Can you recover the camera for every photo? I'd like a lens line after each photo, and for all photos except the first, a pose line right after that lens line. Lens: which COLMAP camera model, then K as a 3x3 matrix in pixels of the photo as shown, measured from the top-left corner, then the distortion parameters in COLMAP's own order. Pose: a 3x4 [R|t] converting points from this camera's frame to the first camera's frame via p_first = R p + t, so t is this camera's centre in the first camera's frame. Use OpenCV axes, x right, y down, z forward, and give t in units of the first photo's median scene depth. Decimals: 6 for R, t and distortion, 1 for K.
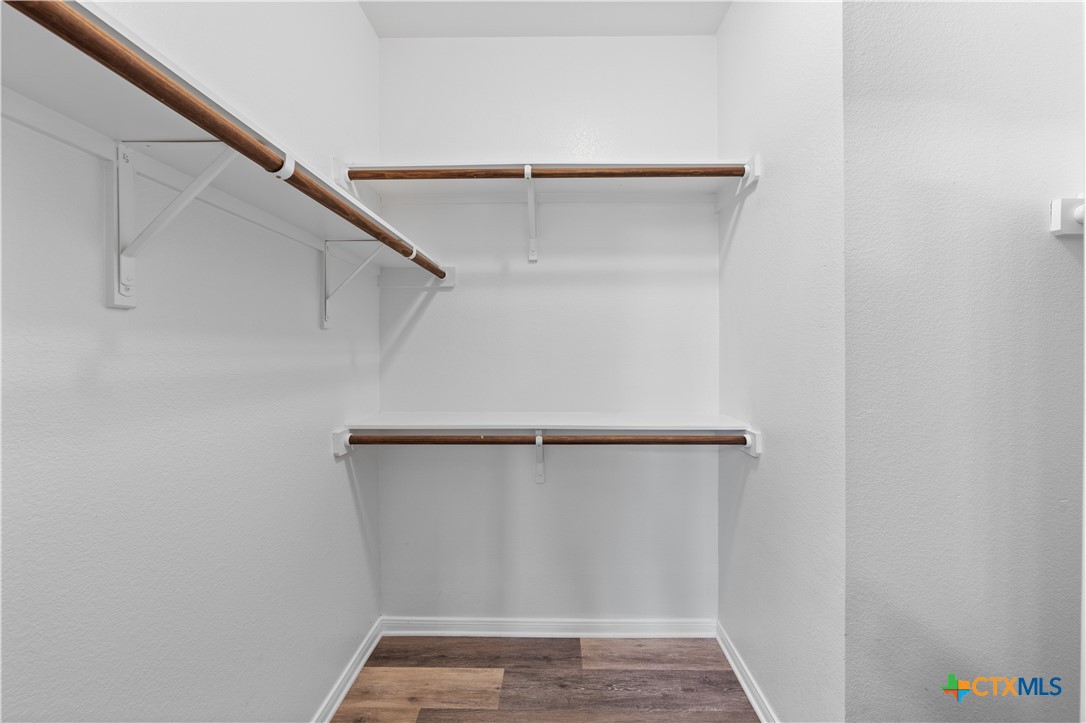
lens RADIAL K [[377.0, 0, 547.1], [0, 377.0, 351.7], [0, 0, 1]] dist [-0.001171, -0.000120]
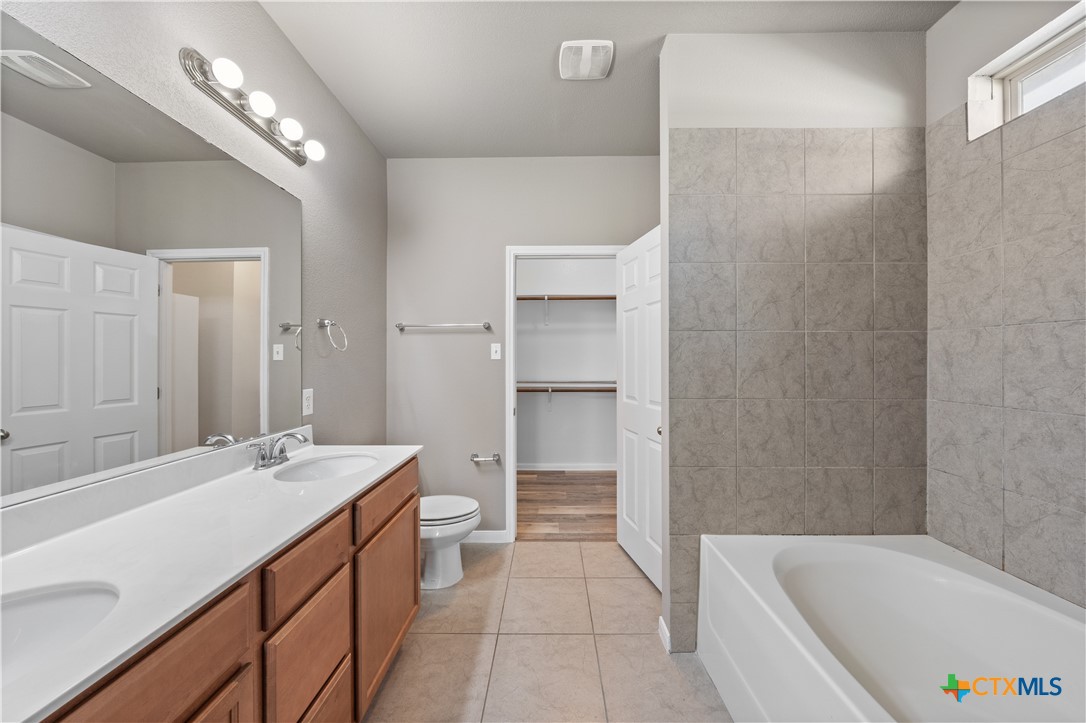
lens RADIAL K [[375.8, 0, 543.0], [0, 375.8, 361.5], [0, 0, 1]] dist [-0.000999, -0.000250]
pose [[0.999998, -0.000081, 0.001982, -0.079579], [0.000069, 0.999982, 0.005917, -0.004750], [-0.001983, -0.005917, 0.999981, -1.858946]]
